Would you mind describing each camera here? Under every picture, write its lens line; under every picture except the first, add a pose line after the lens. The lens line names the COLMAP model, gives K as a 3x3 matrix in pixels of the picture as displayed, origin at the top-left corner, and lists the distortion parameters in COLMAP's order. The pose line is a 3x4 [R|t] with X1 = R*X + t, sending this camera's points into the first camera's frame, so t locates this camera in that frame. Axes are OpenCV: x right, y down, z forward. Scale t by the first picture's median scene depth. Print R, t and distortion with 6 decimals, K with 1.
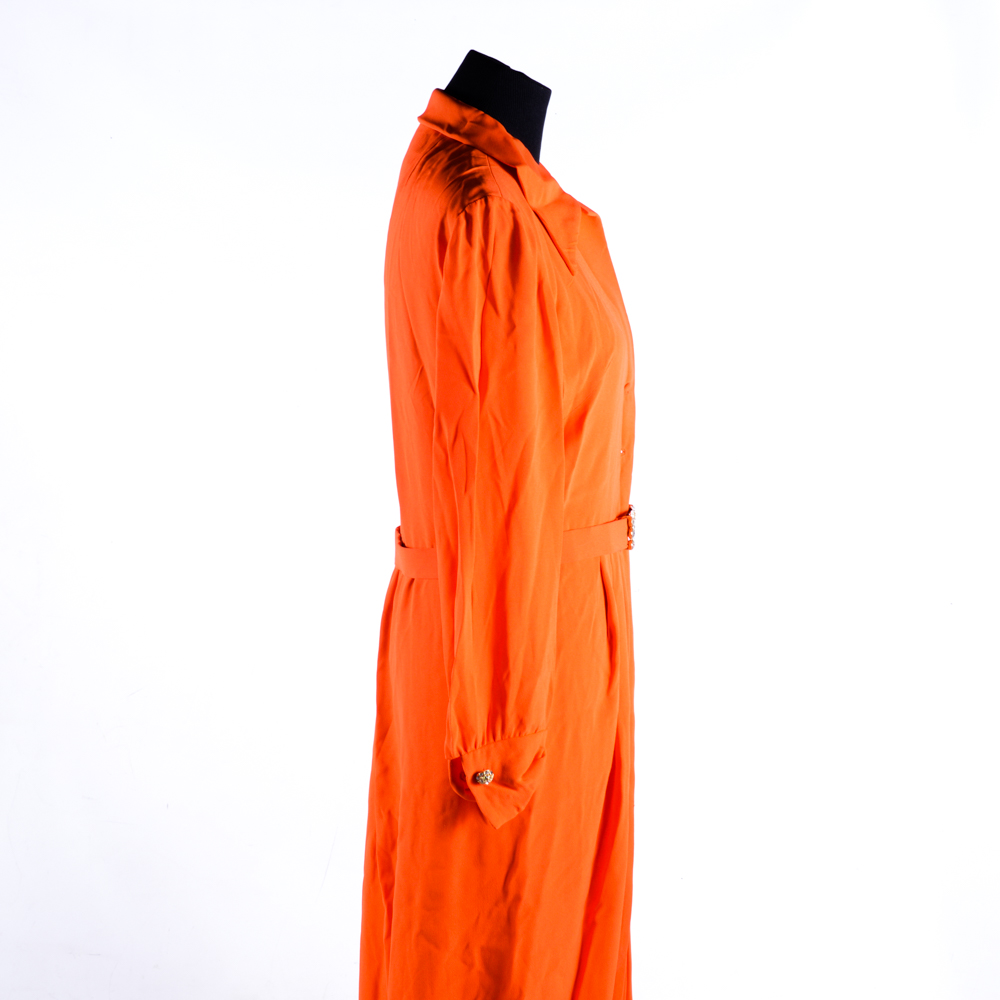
lens RADIAL K [[2730.5, 0, 500.0], [0, 2730.5, 500.0], [0, 0, 1]] dist [0.005797, 0.610238]
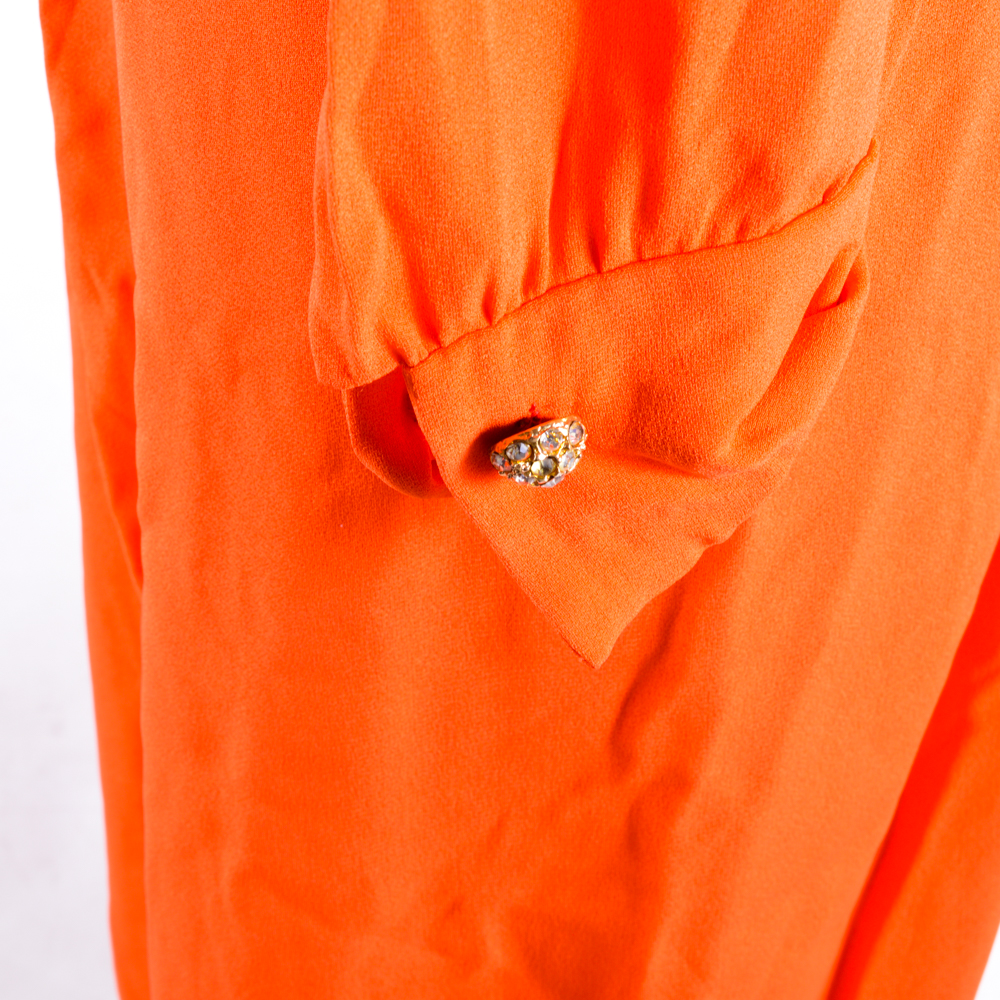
lens RADIAL K [[2730.5, 0, 500.0], [0, 2730.5, 500.0], [0, 0, 1]] dist [0.005797, 0.610238]
pose [[0.999982, 0.004352, -0.004141, -0.007353], [-0.001772, 0.872342, 0.488893, 0.015701], [0.005740, -0.488877, 0.872334, 0.834187]]
